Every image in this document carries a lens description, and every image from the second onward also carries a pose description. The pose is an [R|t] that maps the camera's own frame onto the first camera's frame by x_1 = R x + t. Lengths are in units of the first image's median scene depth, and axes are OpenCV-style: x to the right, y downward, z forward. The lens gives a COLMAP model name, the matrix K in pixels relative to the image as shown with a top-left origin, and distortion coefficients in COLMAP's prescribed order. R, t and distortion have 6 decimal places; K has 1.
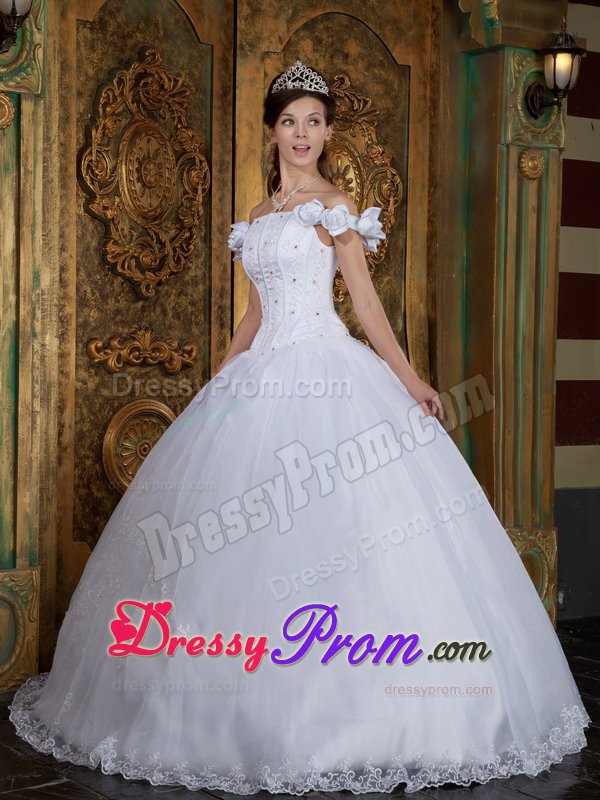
lens RADIAL K [[1359.9, 0, 300.0], [0, 1359.9, 400.0], [0, 0, 1]] dist [0.038640, 0.028968]
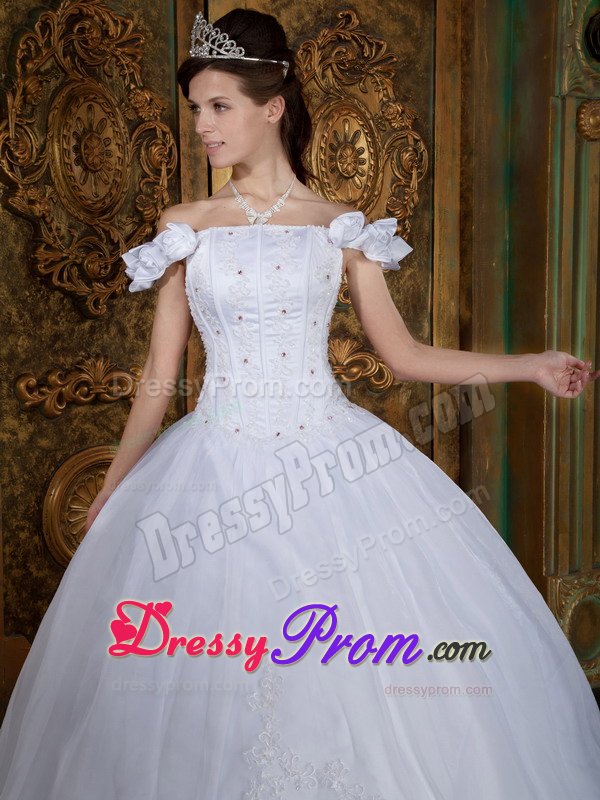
lens RADIAL K [[1360.6, 0, 315.7], [0, 1360.6, 399.9], [0, 0, 1]] dist [0.173753, 0.267015]
pose [[0.999770, -0.019541, -0.008829, 0.016731], [0.019940, 0.998668, 0.047598, -0.061969], [0.007887, -0.047763, 0.998828, 0.228838]]
